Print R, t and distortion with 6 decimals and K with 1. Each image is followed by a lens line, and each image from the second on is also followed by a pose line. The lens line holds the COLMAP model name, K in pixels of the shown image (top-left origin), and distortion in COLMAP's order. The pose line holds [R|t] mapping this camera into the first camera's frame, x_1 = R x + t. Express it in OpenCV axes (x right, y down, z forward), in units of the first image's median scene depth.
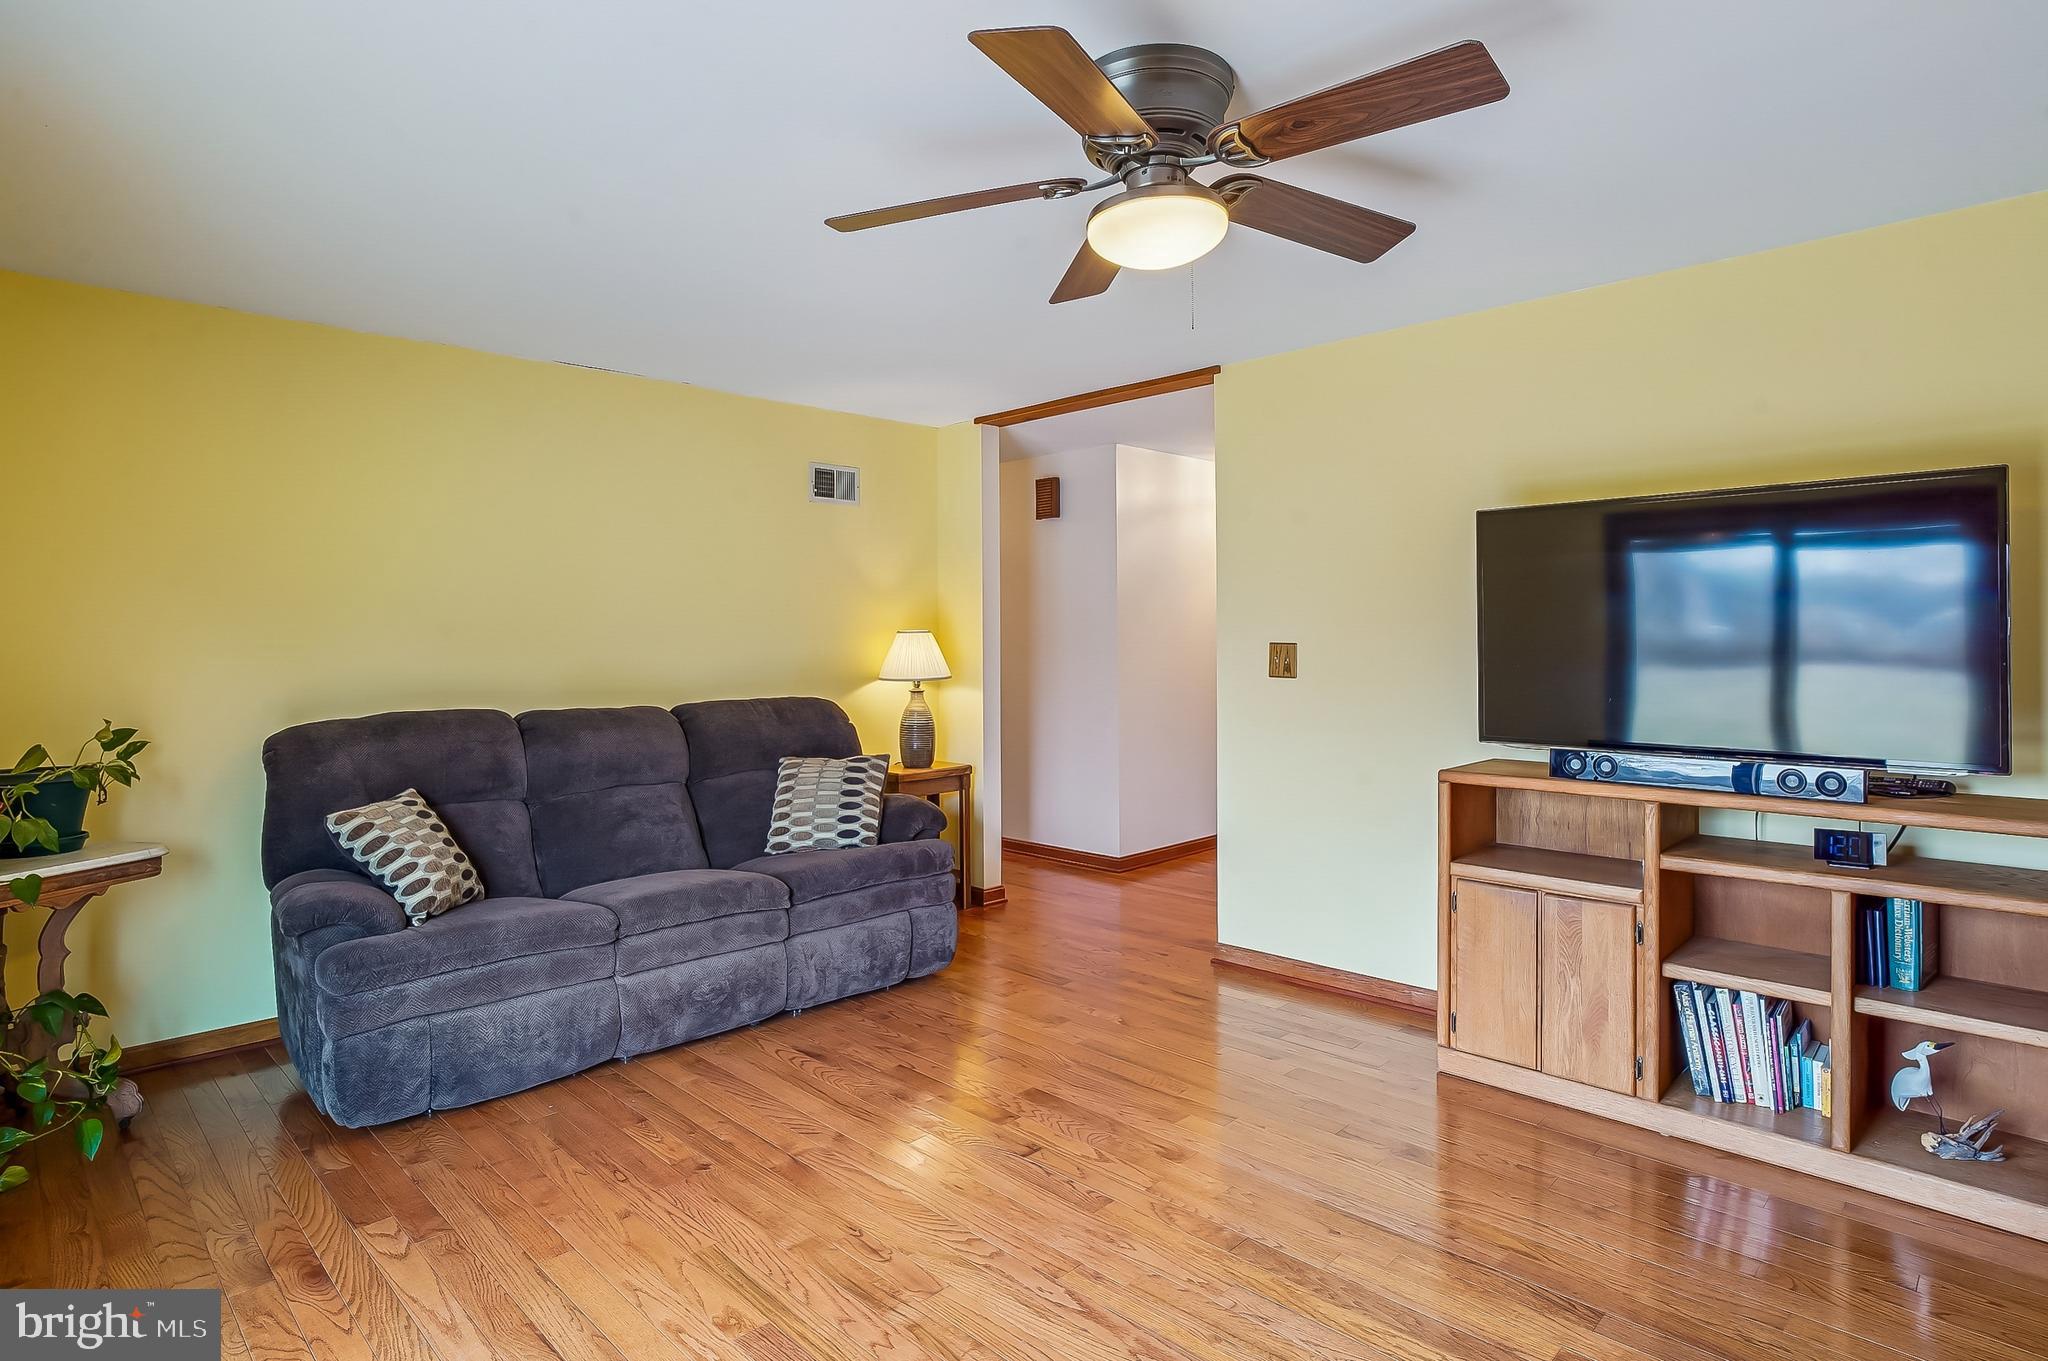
lens RADIAL K [[1090.4, 0, 1035.4], [0, 1090.4, 623.8], [0, 0, 1]] dist [-0.047650, 0.020124]
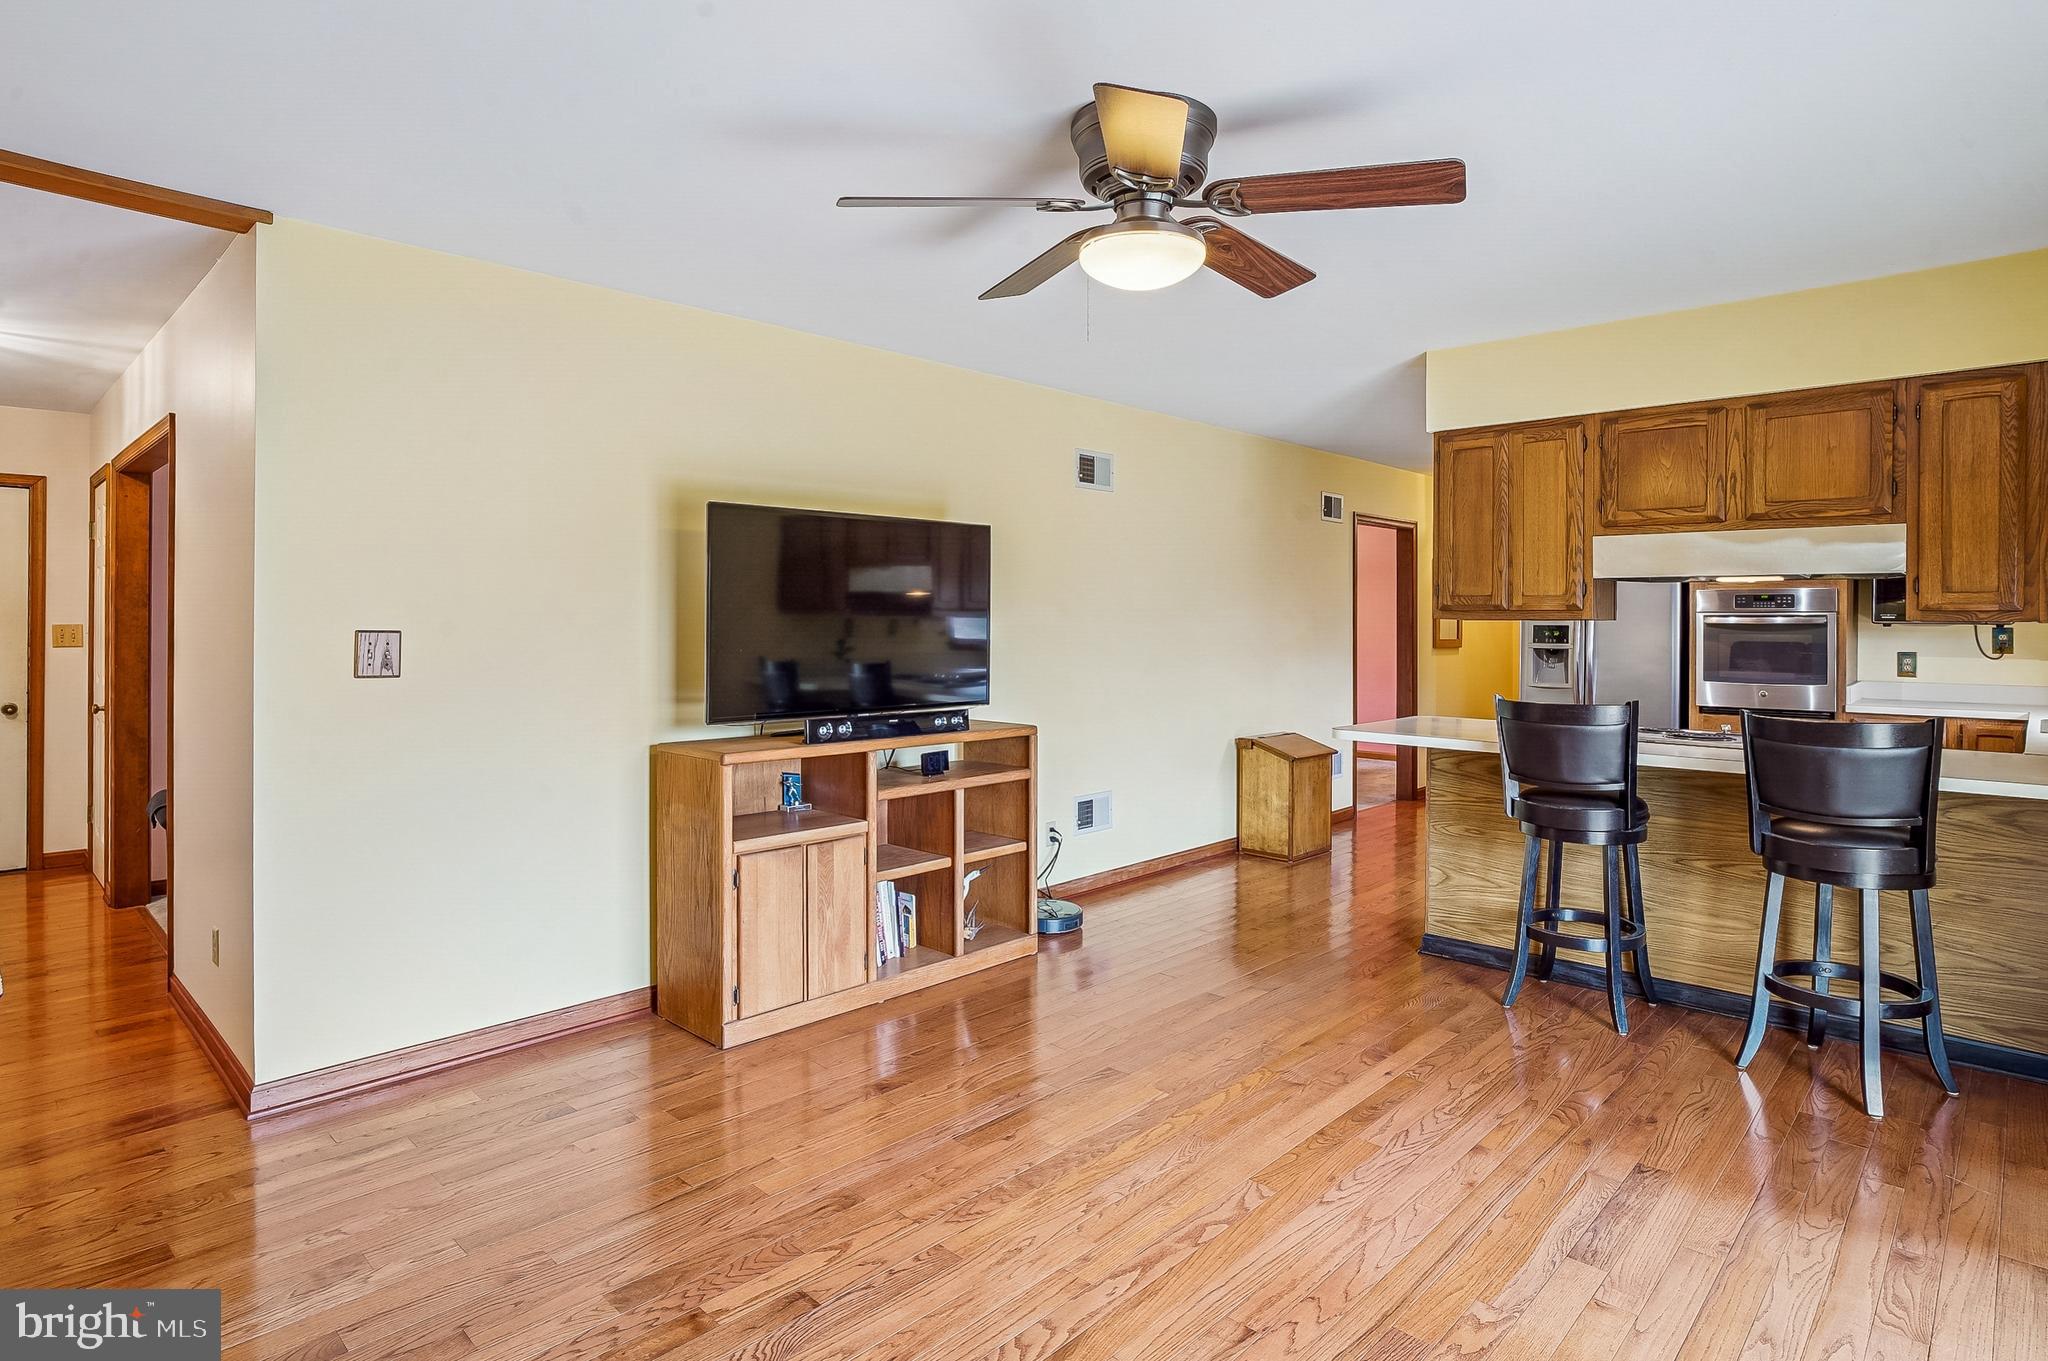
lens RADIAL K [[1090.4, 0, 1000.8], [0, 1090.4, 612.4], [0, 0, 1]] dist [-0.047650, 0.020124]
pose [[-0.003155, 0.015788, 0.999870, -0.635323], [-0.012933, 0.999791, -0.015828, 0.014145], [-0.999911, -0.012981, -0.002951, 0.725462]]
